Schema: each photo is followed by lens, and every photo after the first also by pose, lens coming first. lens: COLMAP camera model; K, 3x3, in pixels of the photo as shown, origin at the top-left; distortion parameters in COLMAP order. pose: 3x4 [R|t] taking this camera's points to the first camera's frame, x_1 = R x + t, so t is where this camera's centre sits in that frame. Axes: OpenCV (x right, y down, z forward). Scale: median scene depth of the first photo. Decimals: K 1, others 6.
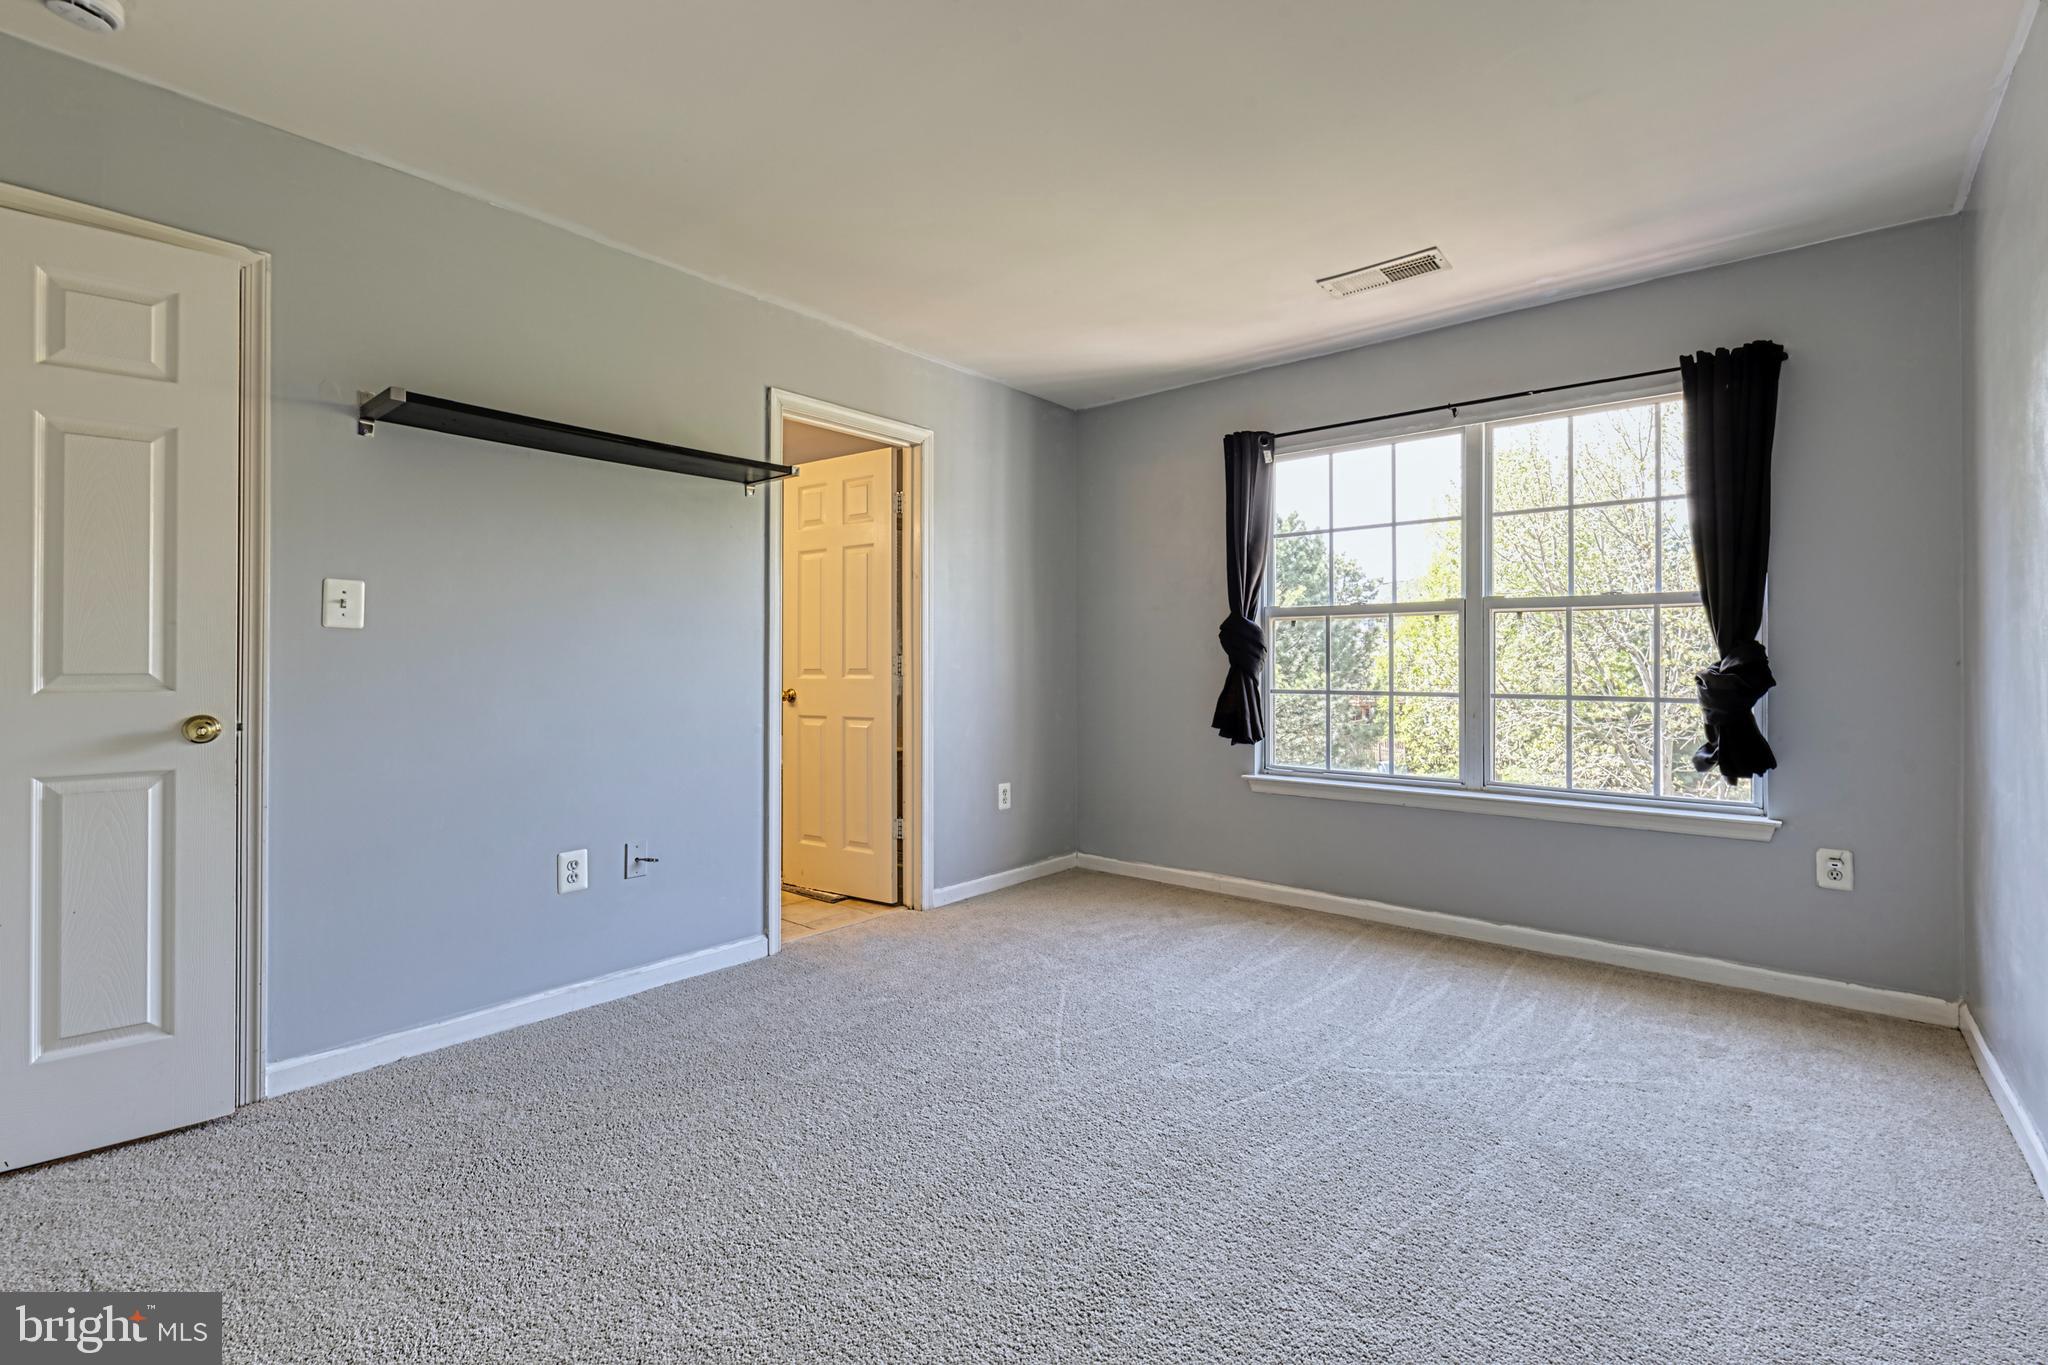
lens RADIAL K [[910.1, 0, 1019.0], [0, 910.1, 673.0], [0, 0, 1]] dist [0.004045, -0.000525]
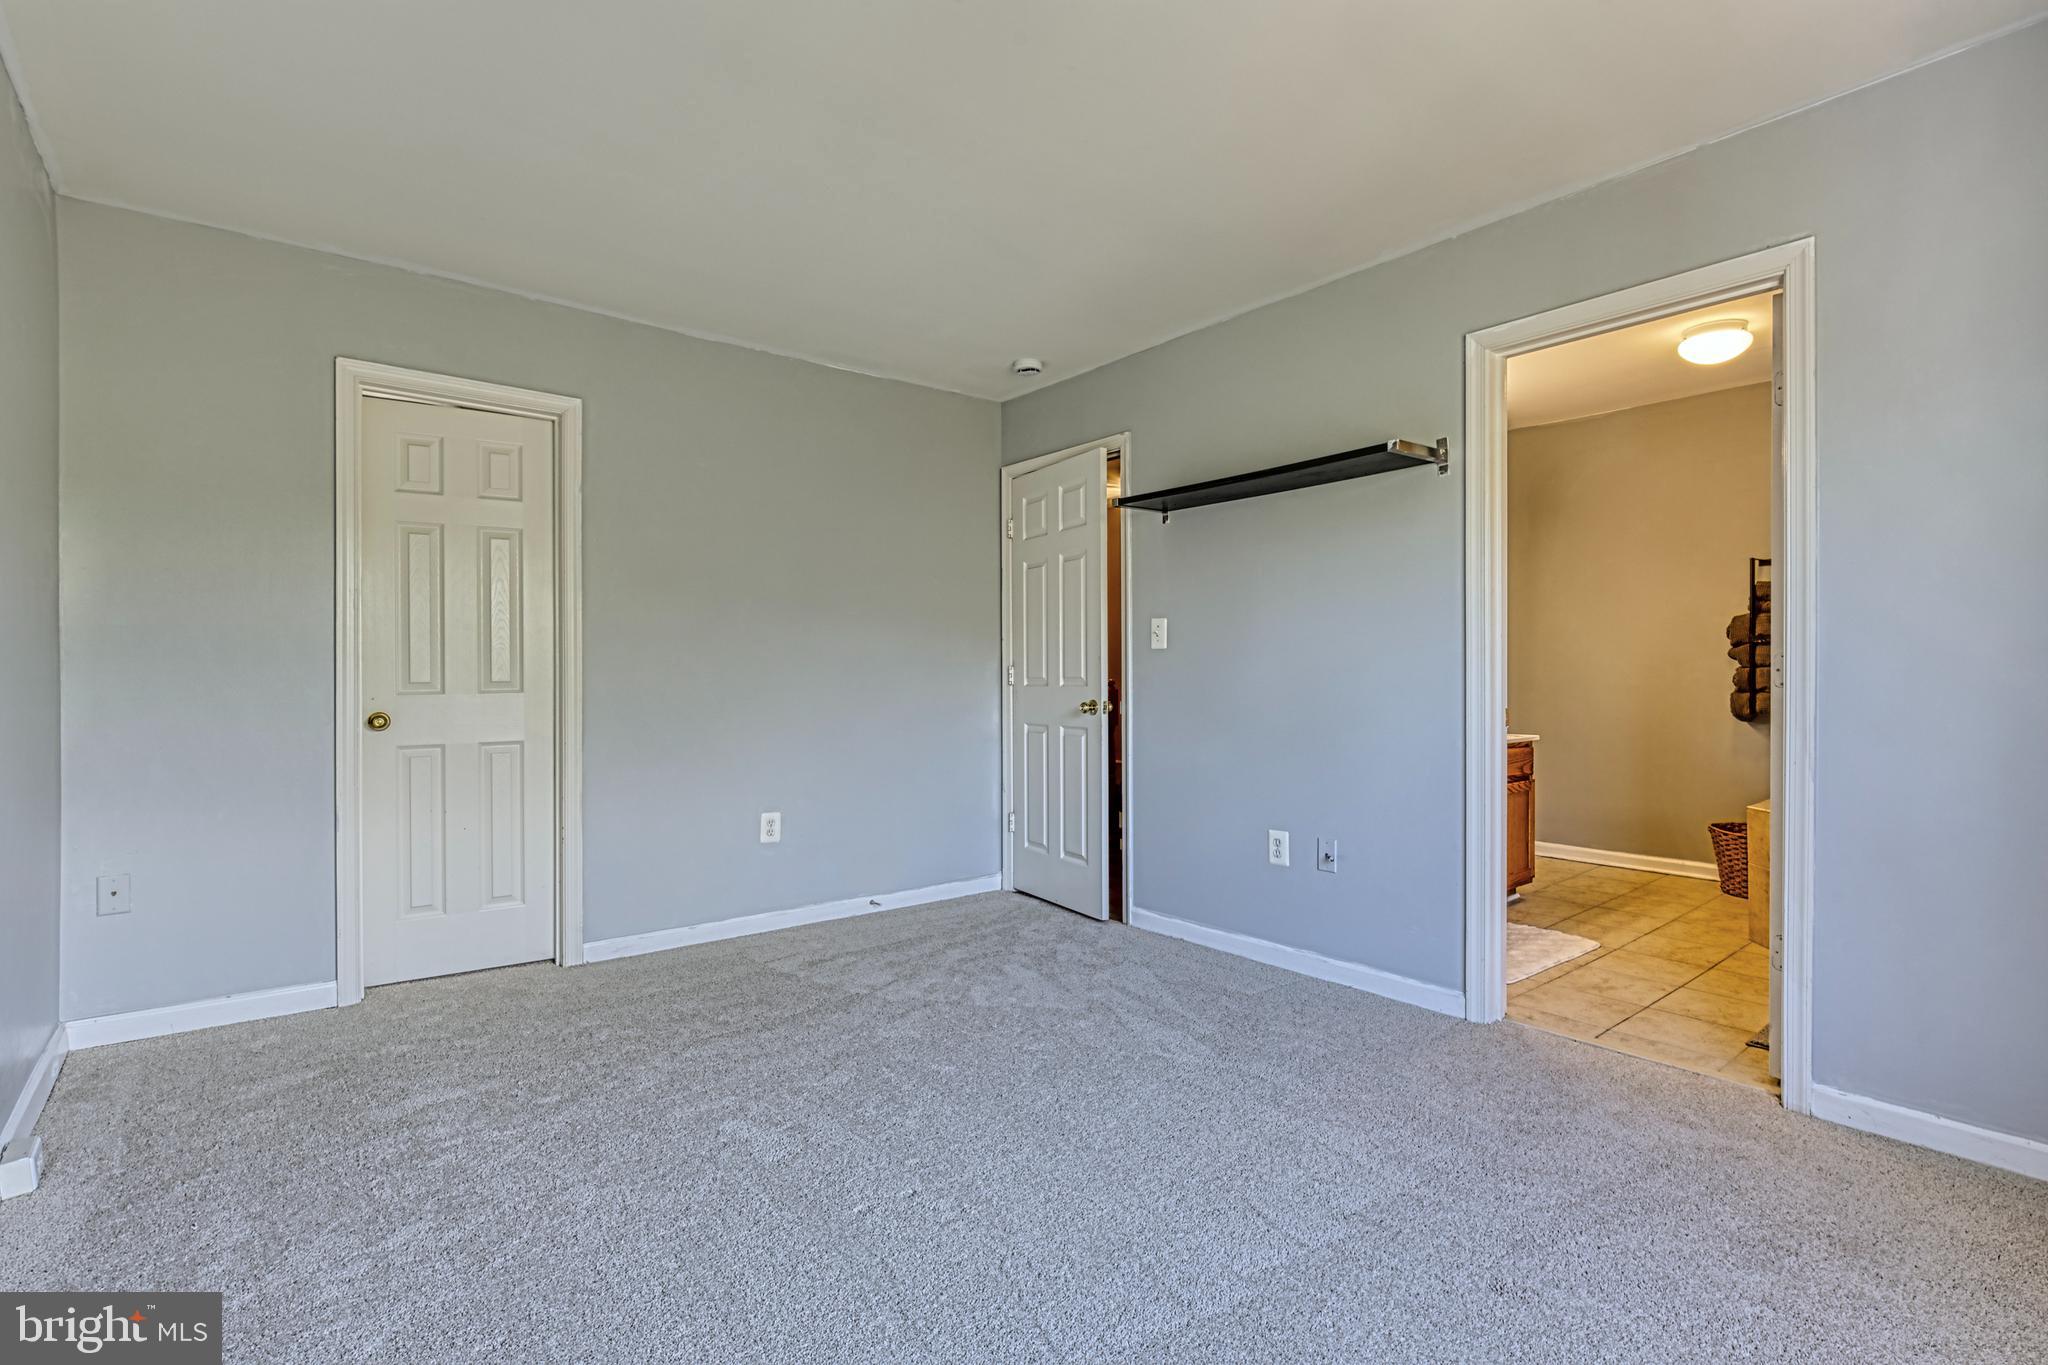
lens RADIAL K [[987.8, 0, 1036.7], [0, 987.8, 676.5], [0, 0, 1]] dist [-0.002144, 0.000966]
pose [[-0.196335, 0.008371, -0.980501, 0.820738], [0.002083, 0.999965, 0.008120, -0.013701], [0.980535, -0.000448, -0.196346, 0.953307]]
